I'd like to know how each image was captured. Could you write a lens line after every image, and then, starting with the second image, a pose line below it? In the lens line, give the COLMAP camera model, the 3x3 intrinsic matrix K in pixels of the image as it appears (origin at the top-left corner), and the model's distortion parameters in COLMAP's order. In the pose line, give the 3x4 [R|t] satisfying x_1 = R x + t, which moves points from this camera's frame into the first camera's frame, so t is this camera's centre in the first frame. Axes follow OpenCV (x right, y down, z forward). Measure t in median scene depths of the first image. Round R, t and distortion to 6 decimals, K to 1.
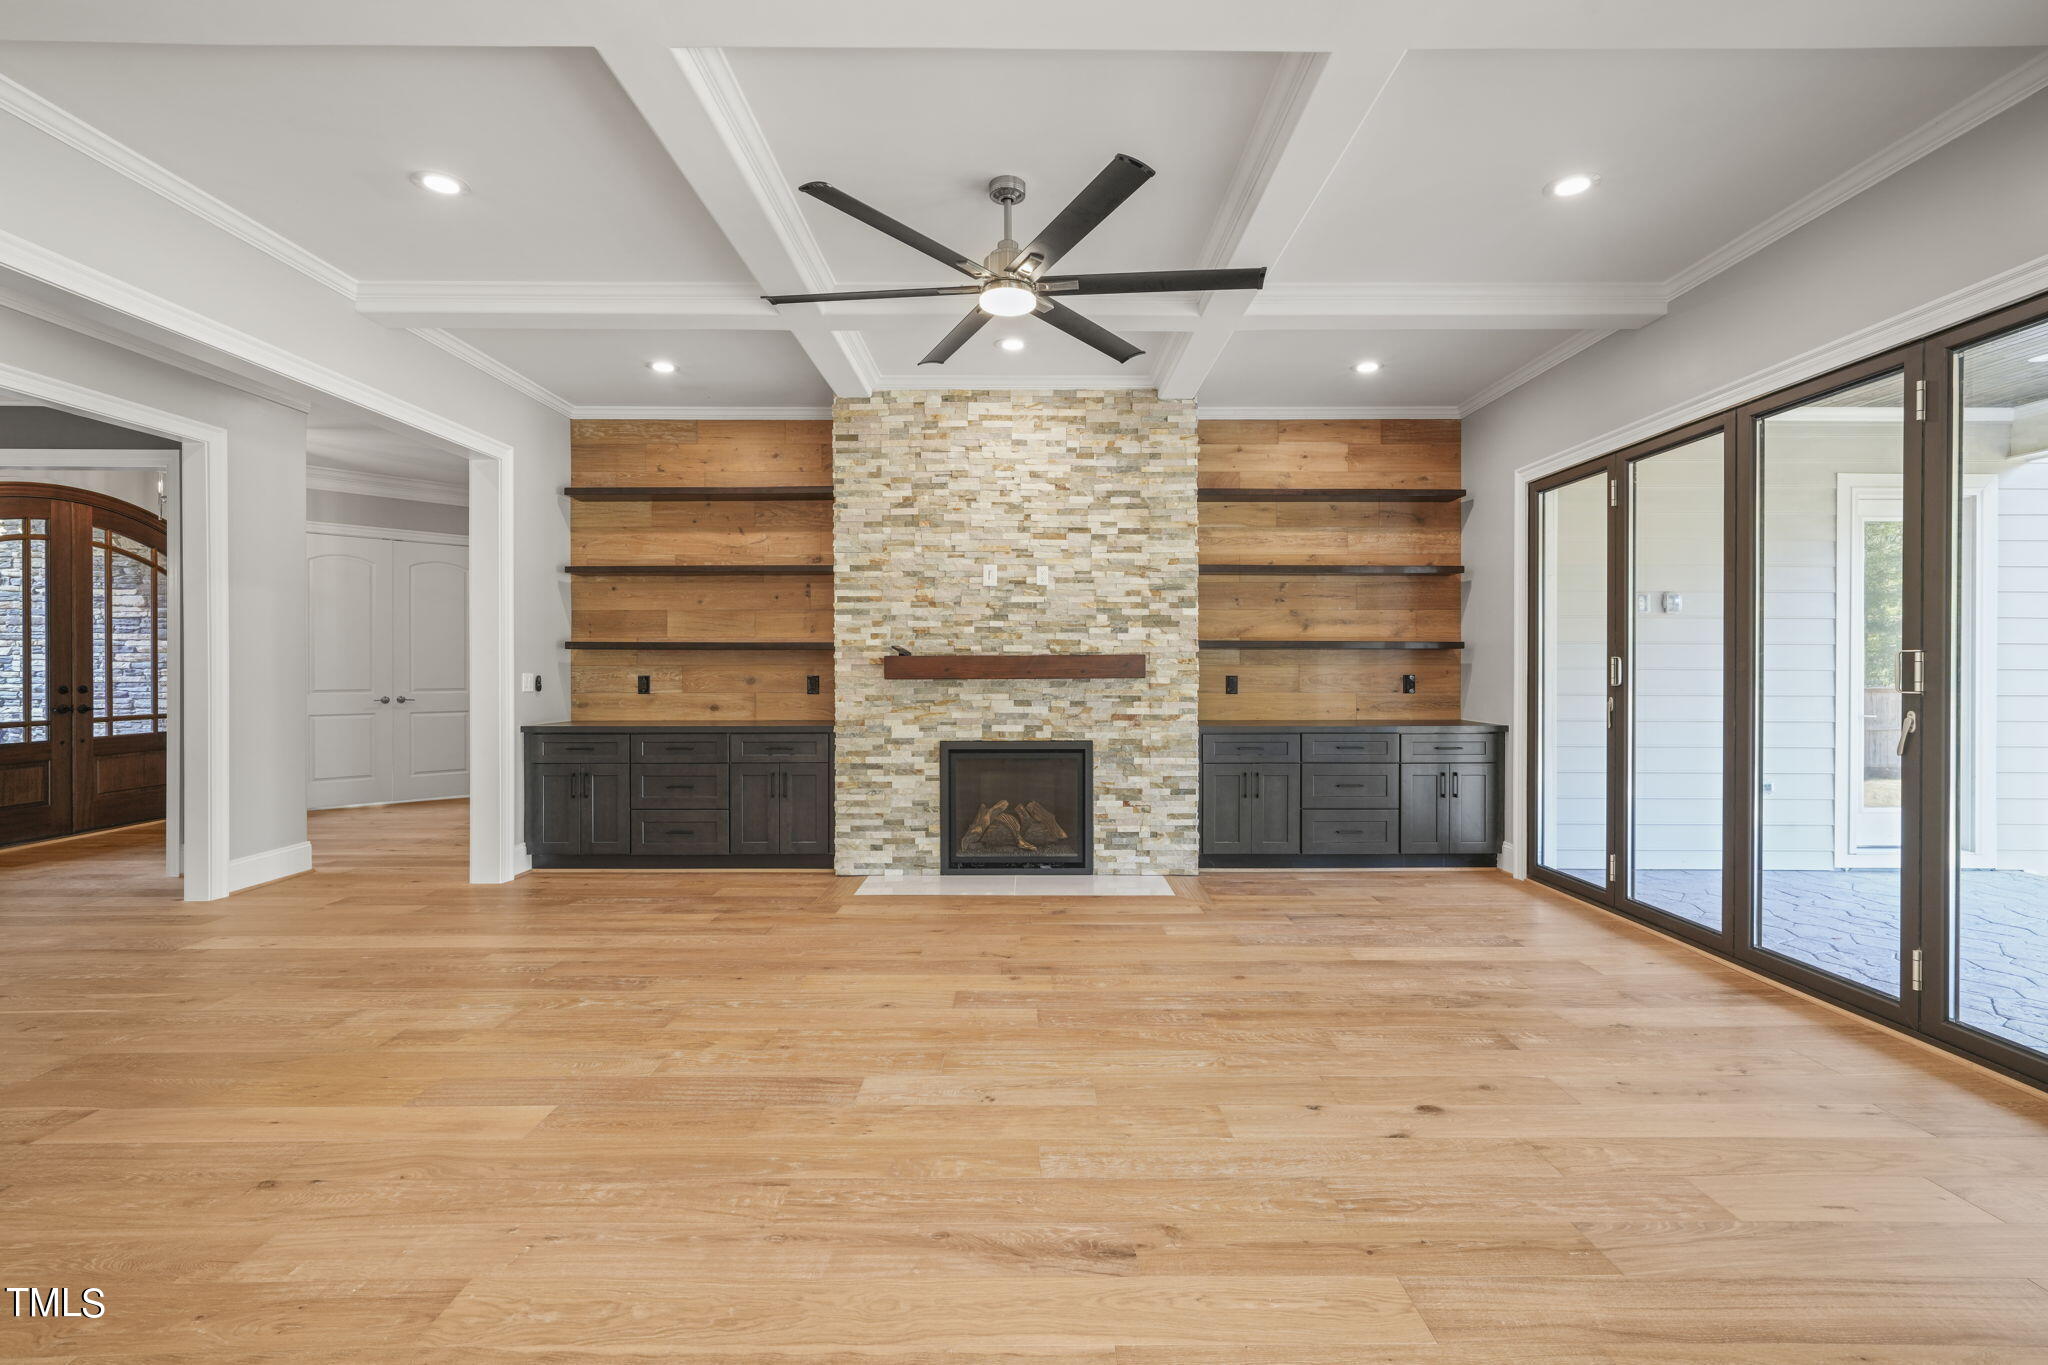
lens RADIAL K [[895.5, 0, 1035.7], [0, 895.5, 678.1], [0, 0, 1]] dist [0.018484, 0.000094]
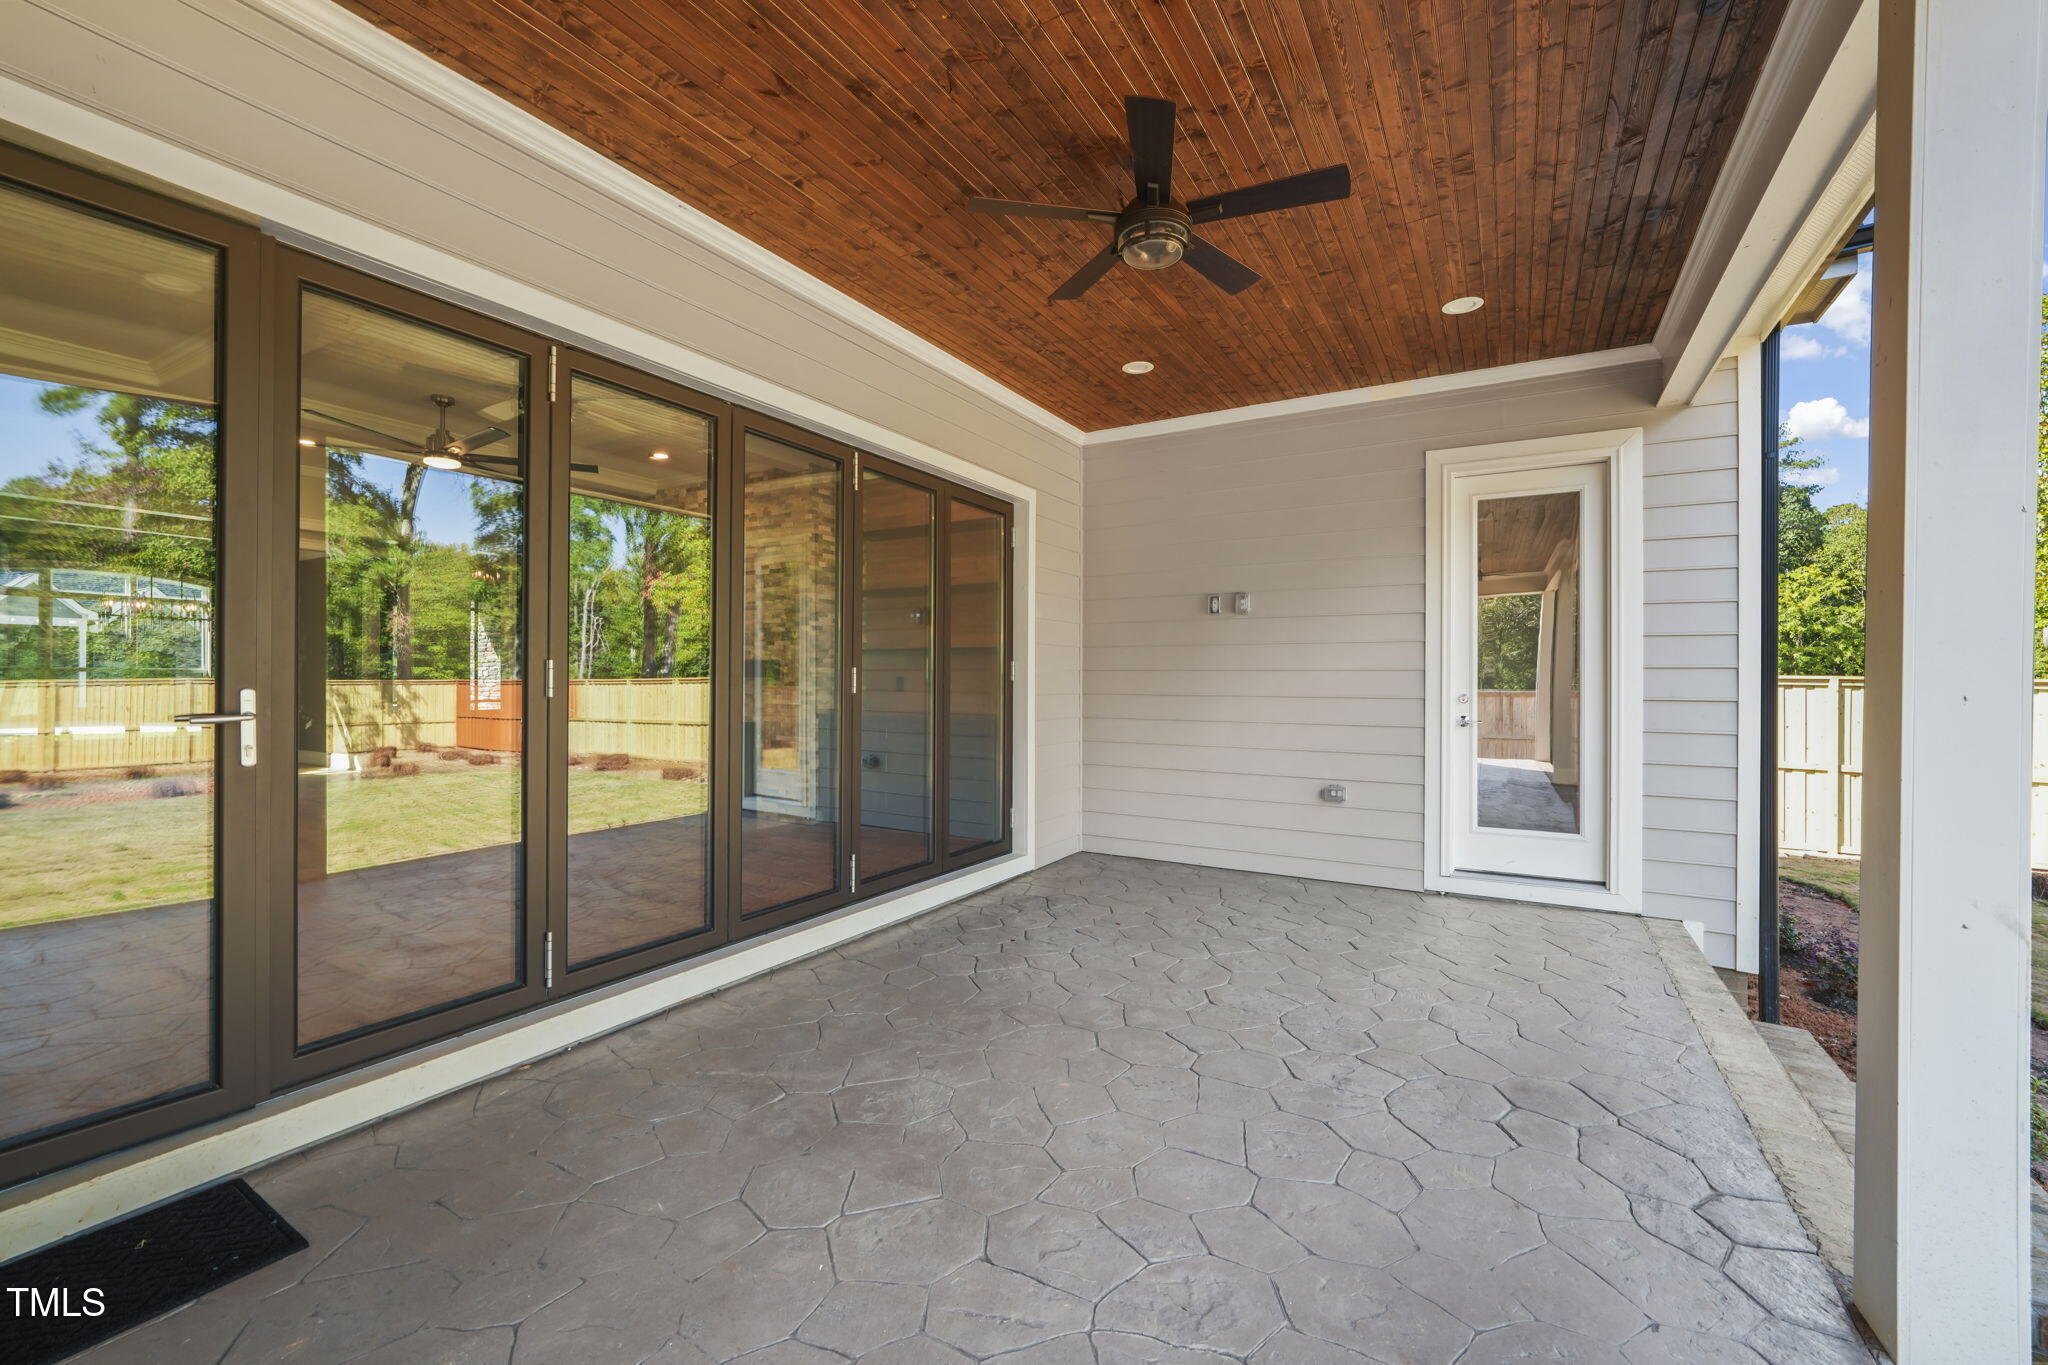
lens RADIAL K [[895.5, 0, 1035.7], [0, 895.5, 678.1], [0, 0, 1]] dist [0.018484, 0.000094]
pose [[0.849173, -0.001250, -0.528114, 0.937834], [-0.005639, 0.999919, -0.011434, 0.011572], [0.528085, 0.012688, 0.849096, 0.033872]]
